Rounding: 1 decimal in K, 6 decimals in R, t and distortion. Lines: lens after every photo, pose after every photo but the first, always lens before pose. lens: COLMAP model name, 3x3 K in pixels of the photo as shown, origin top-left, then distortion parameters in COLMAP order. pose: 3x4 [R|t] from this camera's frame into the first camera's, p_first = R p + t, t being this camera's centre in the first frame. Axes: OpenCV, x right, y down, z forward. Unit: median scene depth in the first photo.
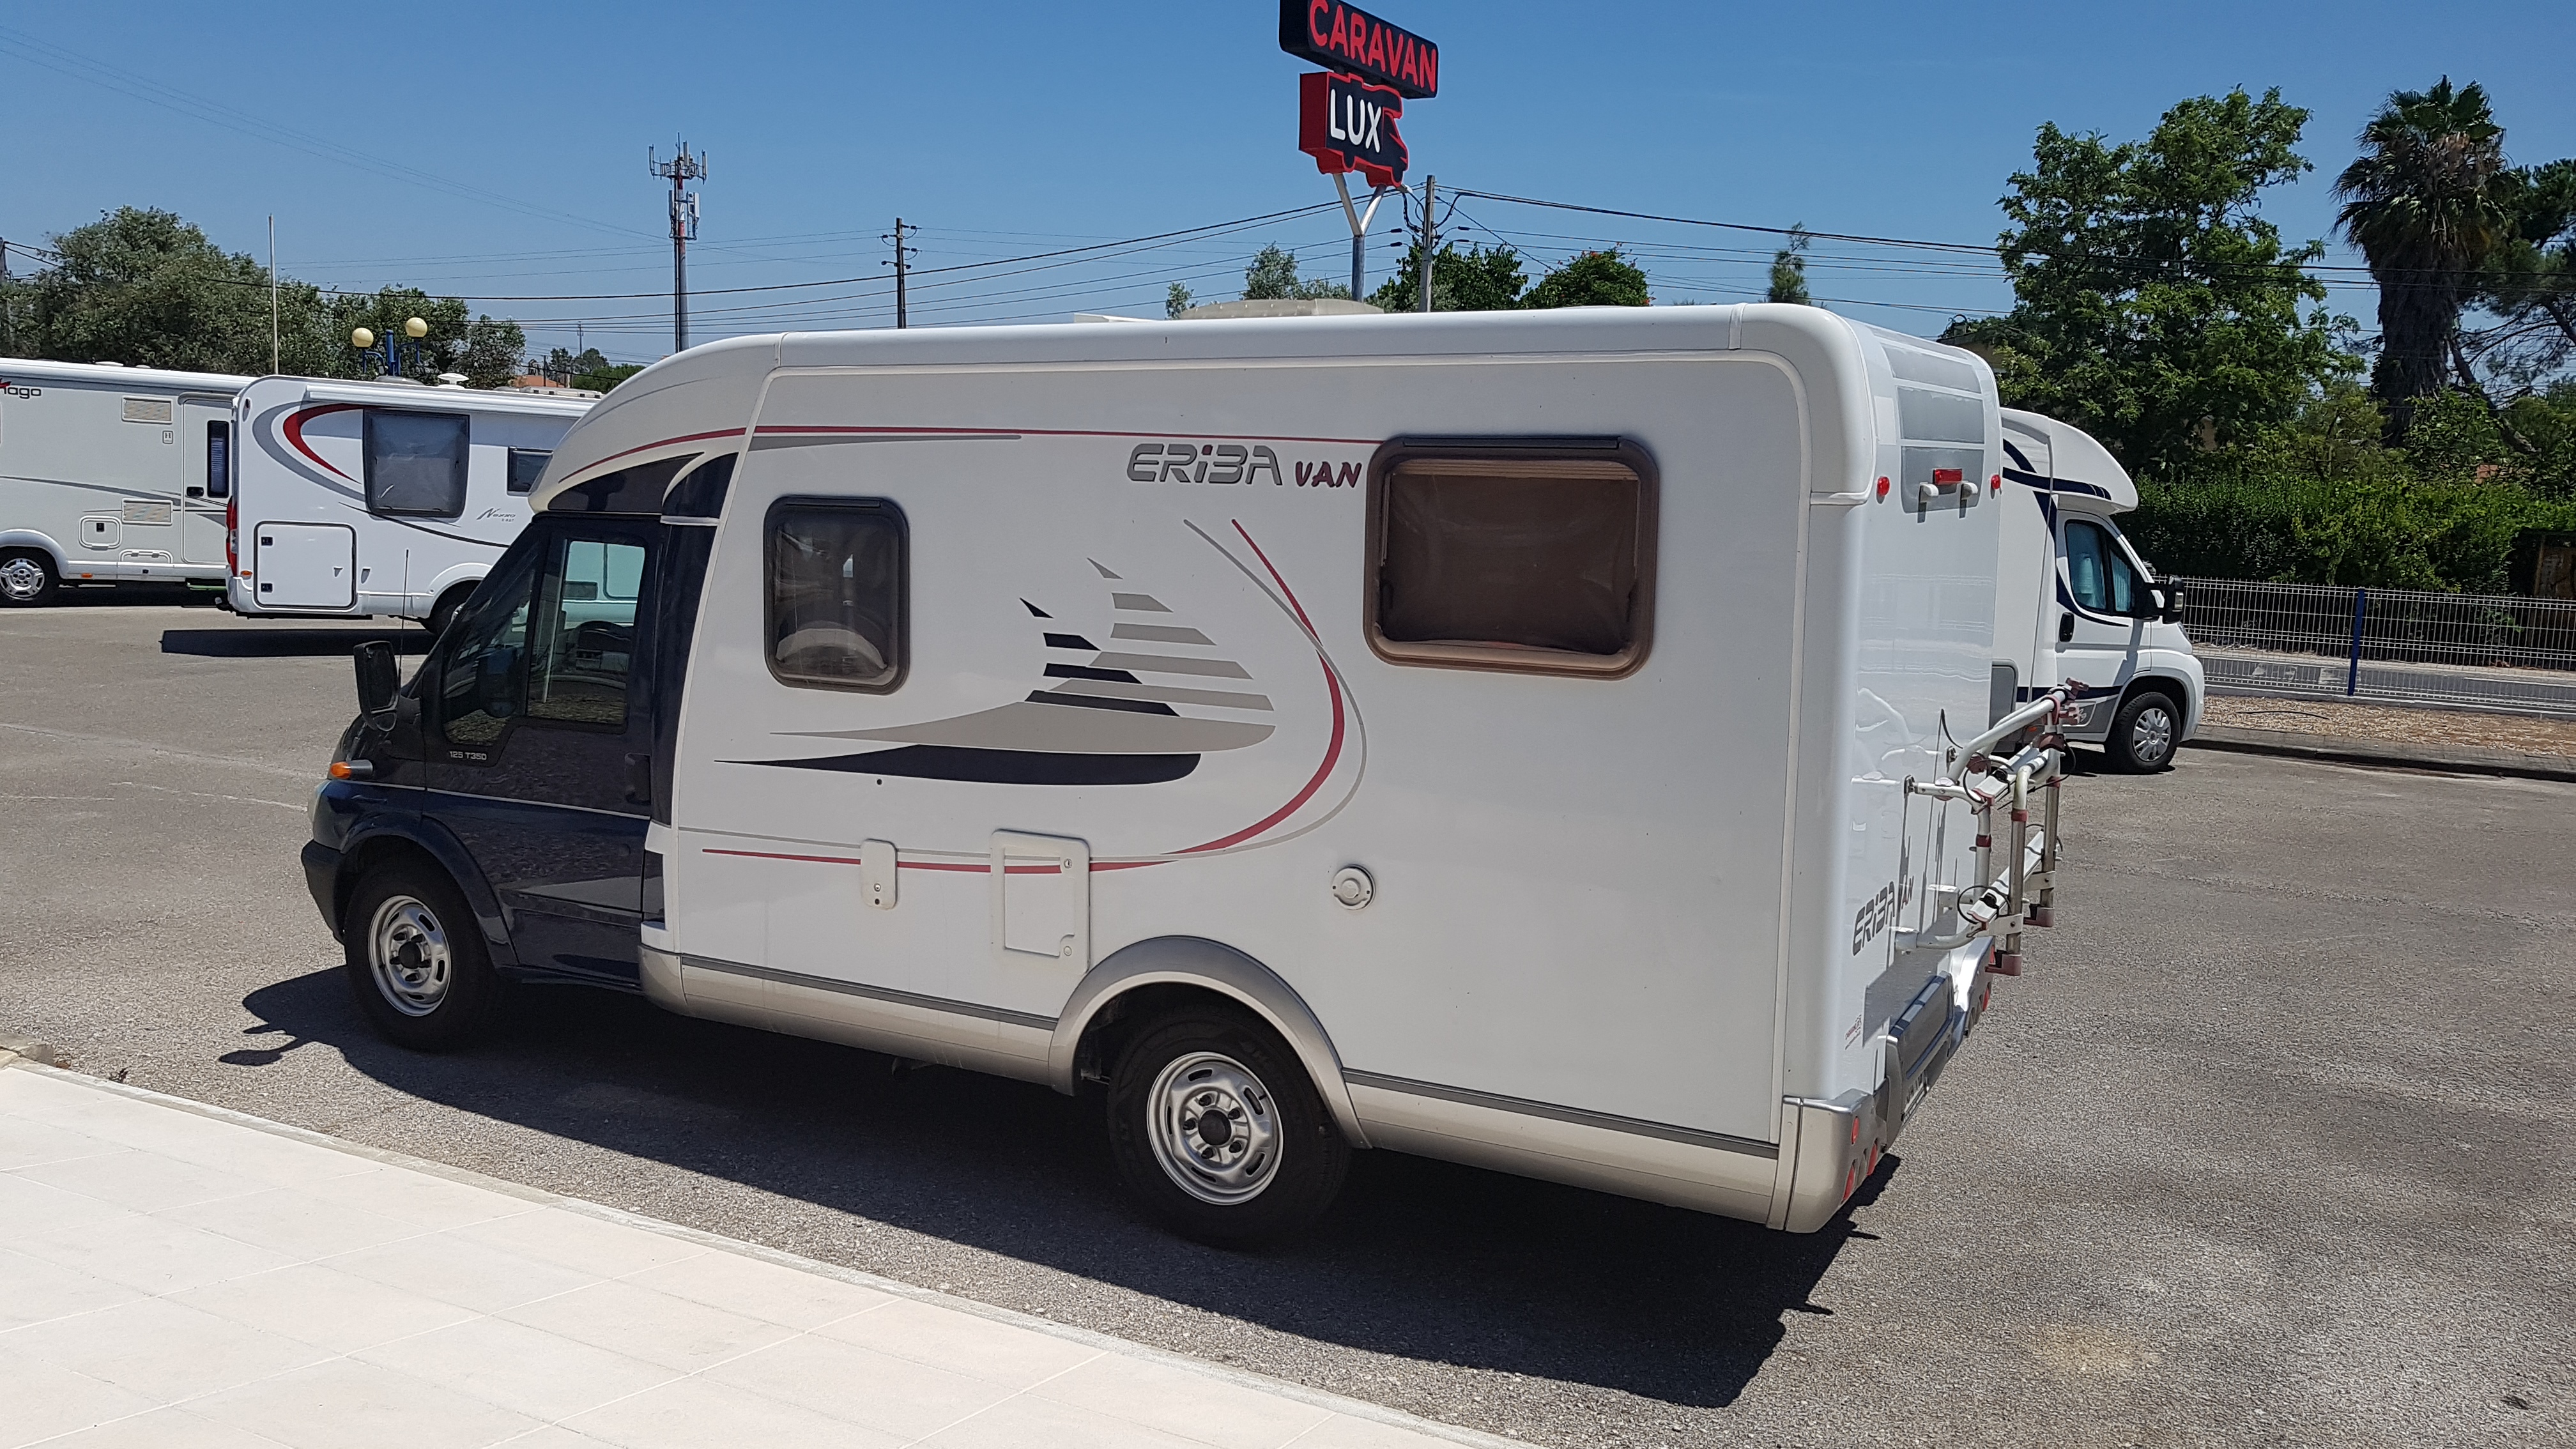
lens RADIAL K [[2070.8, 0, 1287.7], [0, 2070.8, 770.1], [0, 0, 1]] dist [0.008065, 0.002593]
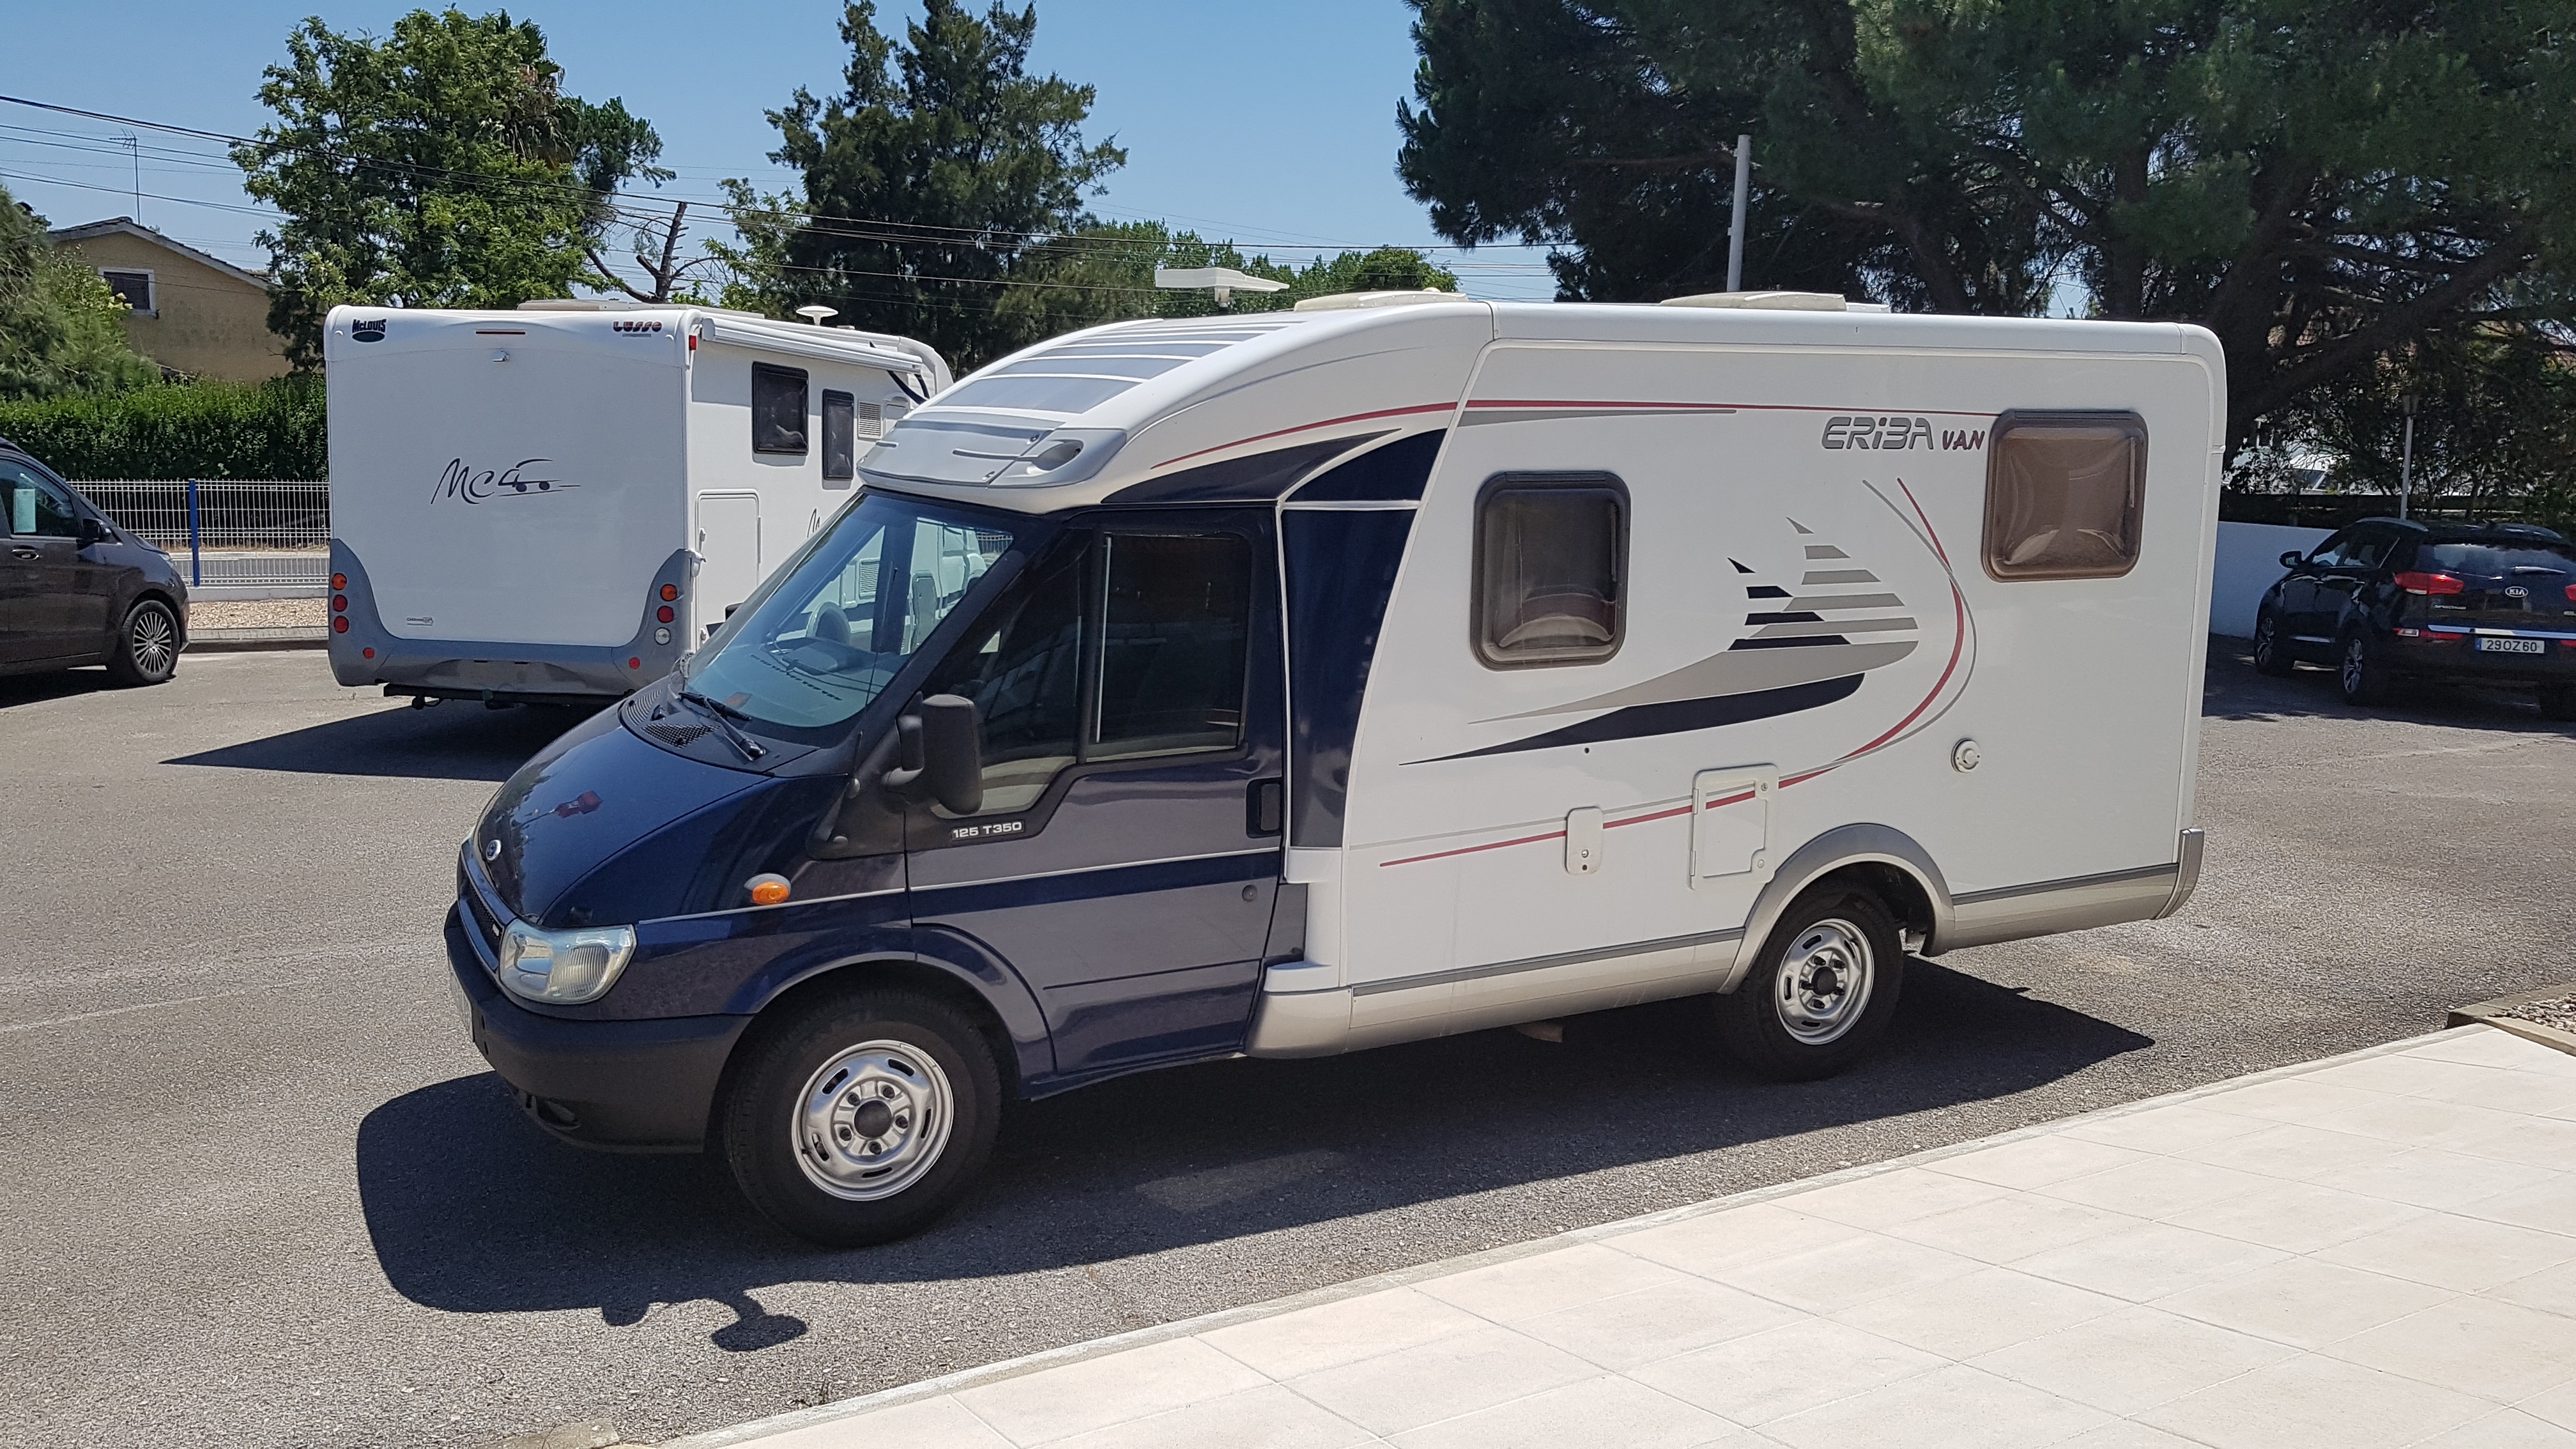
lens RADIAL K [[2026.7, 0, 1279.1], [0, 2026.7, 752.8], [0, 0, 1]] dist [-0.009735, -0.002155]
pose [[0.539047, -0.158420, 0.827243, -1.159062], [0.118333, 0.986656, 0.111840, -0.128530], [-0.833922, 0.037603, 0.550600, 0.605889]]
